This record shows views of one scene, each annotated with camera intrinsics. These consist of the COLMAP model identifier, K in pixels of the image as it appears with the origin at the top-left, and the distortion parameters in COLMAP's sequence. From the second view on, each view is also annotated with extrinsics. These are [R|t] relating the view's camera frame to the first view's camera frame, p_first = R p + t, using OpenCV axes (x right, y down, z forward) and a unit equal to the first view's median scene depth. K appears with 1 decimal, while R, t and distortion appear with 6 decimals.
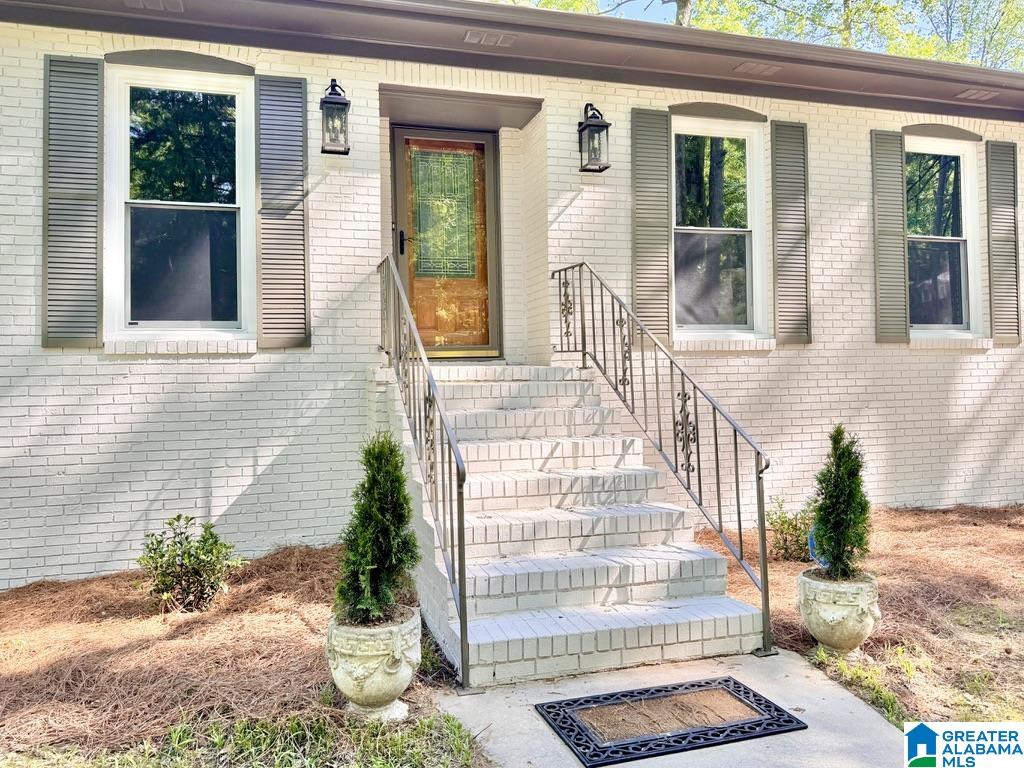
lens RADIAL K [[752.4, 0, 507.7], [0, 752.4, 355.2], [0, 0, 1]] dist [0.030031, -0.004205]
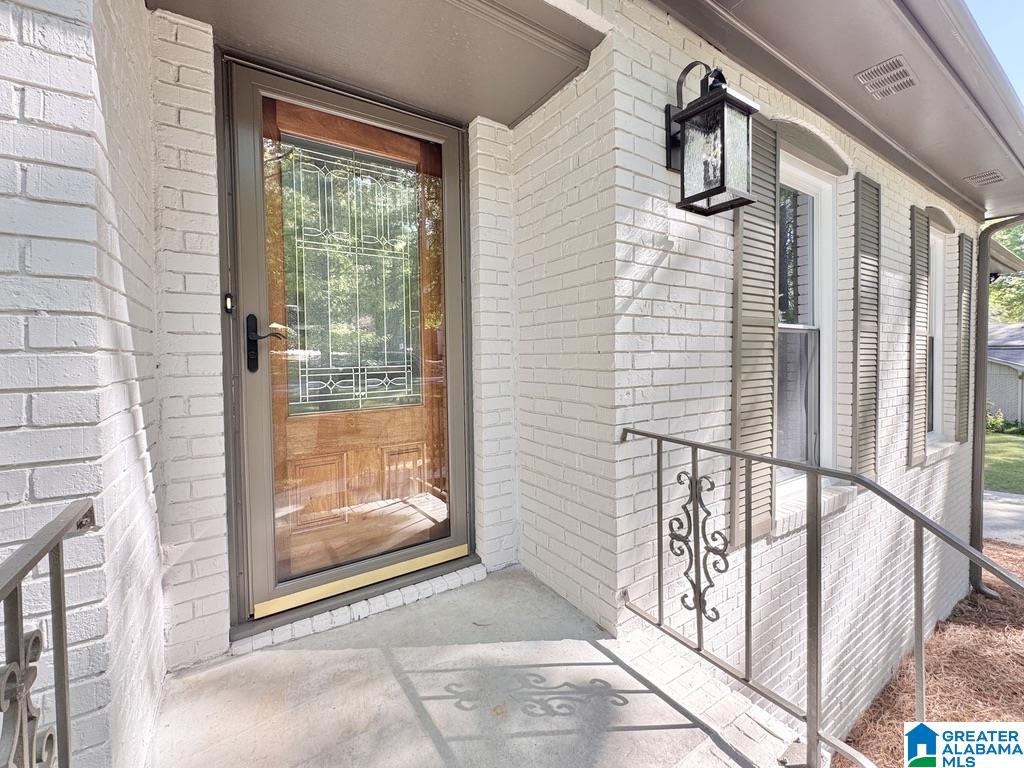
lens RADIAL K [[426.7, 0, 515.8], [0, 426.7, 371.2], [0, 0, 1]] dist [-0.000880, 0.000312]
pose [[0.954292, -0.003562, 0.298856, -0.075979], [-0.006204, 0.999477, 0.031722, -0.151085], [-0.298812, -0.032126, 0.953771, 0.774187]]
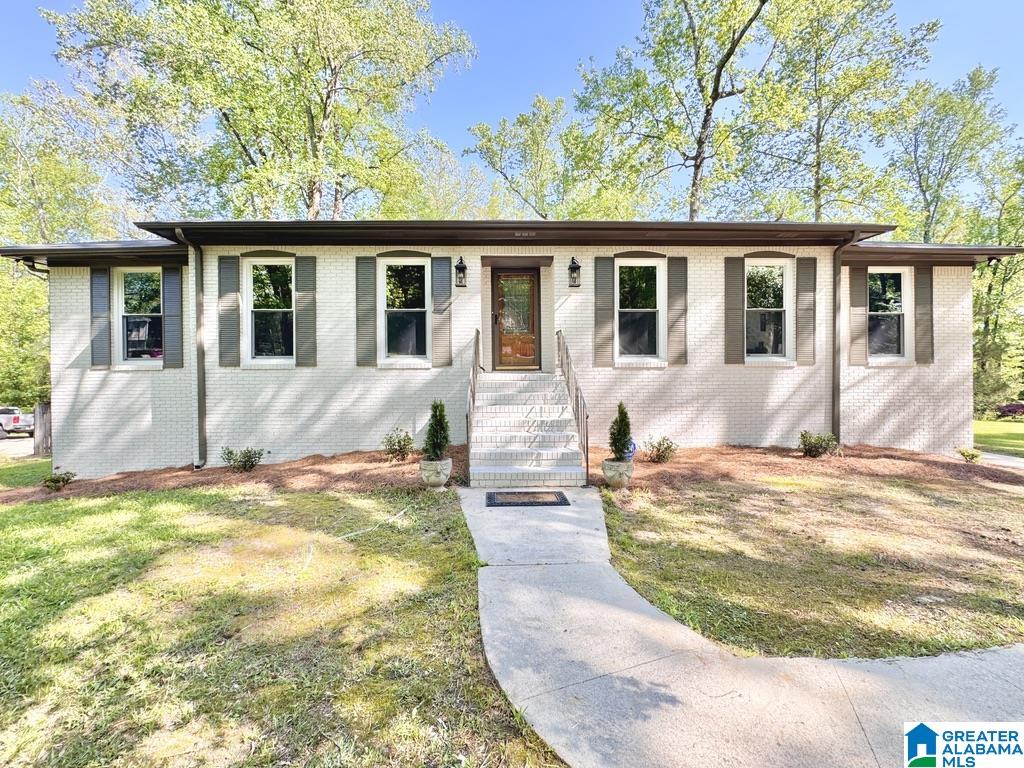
lens RADIAL K [[426.7, 0, 515.8], [0, 426.7, 371.2], [0, 0, 1]] dist [-0.000880, 0.000312]
pose [[0.967889, 0.010909, -0.251141, 0.265273], [-0.003895, 0.999589, 0.028407, -0.029927], [0.251347, -0.026517, 0.967534, -0.276443]]
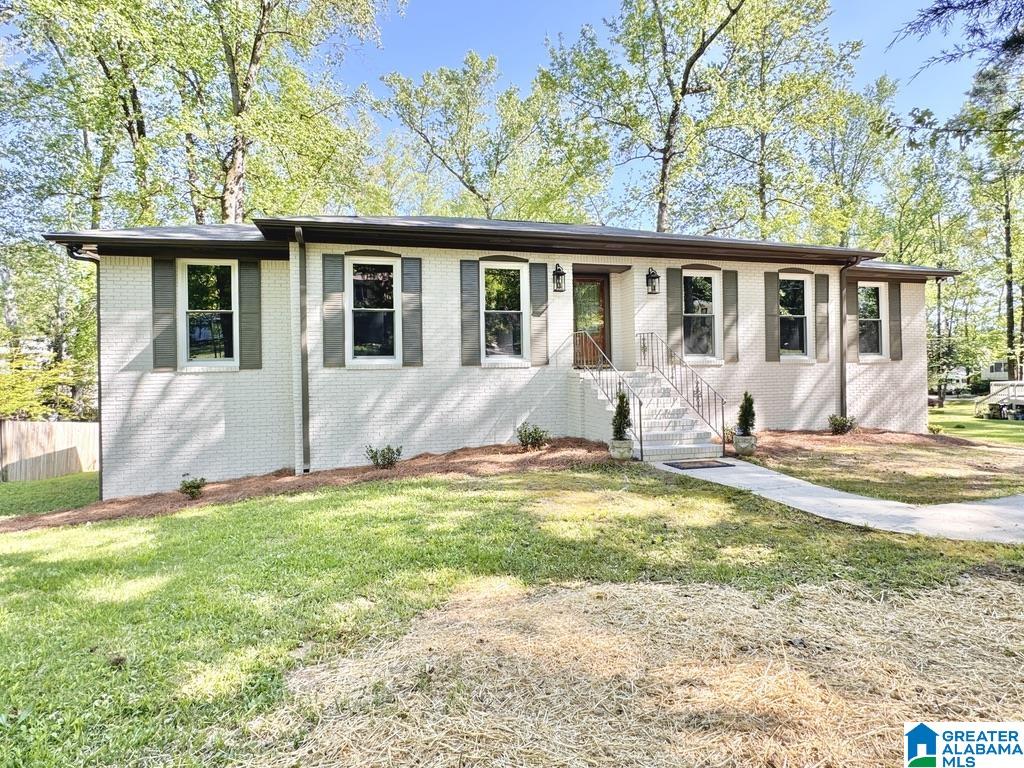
lens RADIAL K [[542.5, 0, 515.1], [0, 542.5, 361.9], [0, 0, 1]] dist [0.000456, -0.000588]
pose [[0.999903, 0.000317, -0.013952, -0.319987], [-0.000227, 0.999979, 0.006420, -0.029135], [0.013954, -0.006416, 0.999882, -0.820556]]
